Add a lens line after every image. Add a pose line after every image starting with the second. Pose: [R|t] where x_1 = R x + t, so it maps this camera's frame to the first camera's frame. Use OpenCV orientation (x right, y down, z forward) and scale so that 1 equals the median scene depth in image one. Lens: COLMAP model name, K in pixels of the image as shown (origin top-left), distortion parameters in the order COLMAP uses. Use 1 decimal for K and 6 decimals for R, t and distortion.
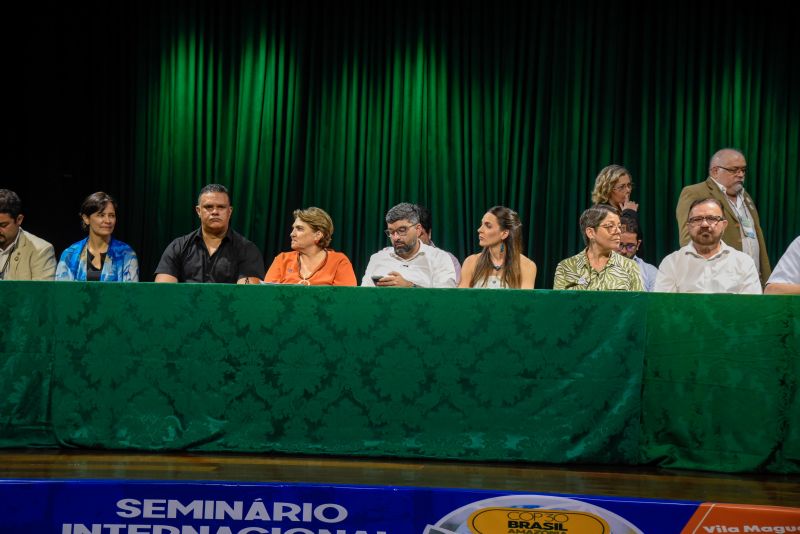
lens RADIAL K [[1426.7, 0, 378.4], [0, 1426.7, 277.6], [0, 0, 1]] dist [0.372884, 0.000000]
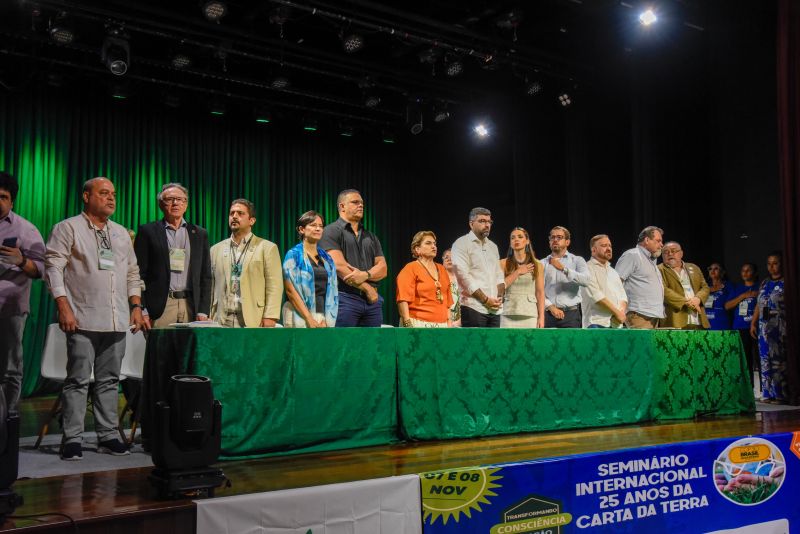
lens RADIAL K [[859.4, 0, 397.4], [0, 859.4, 267.6], [0, 0, 1]] dist [0.096455, 0.000000]
pose [[0.732171, 0.032913, 0.680325, -0.837619], [0.004465, 0.998578, -0.053115, -0.012452], [-0.681106, 0.041927, 0.730983, 0.373158]]
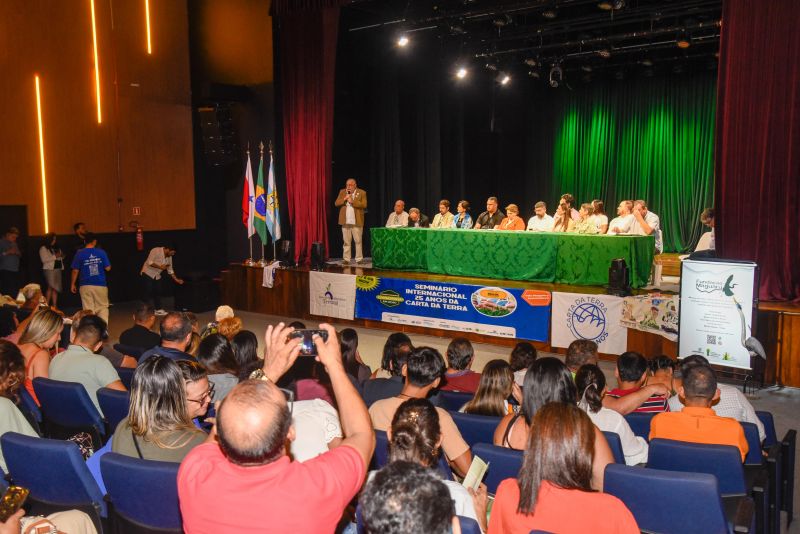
lens RADIAL K [[859.4, 0, 398.8], [0, 859.4, 269.9], [0, 0, 1]] dist [0.096455, 0.000000]
pose [[0.830014, 0.029171, -0.556980, 1.028983], [0.032983, 0.994316, 0.101228, -0.130691], [0.556767, -0.102392, 0.824334, -0.976365]]
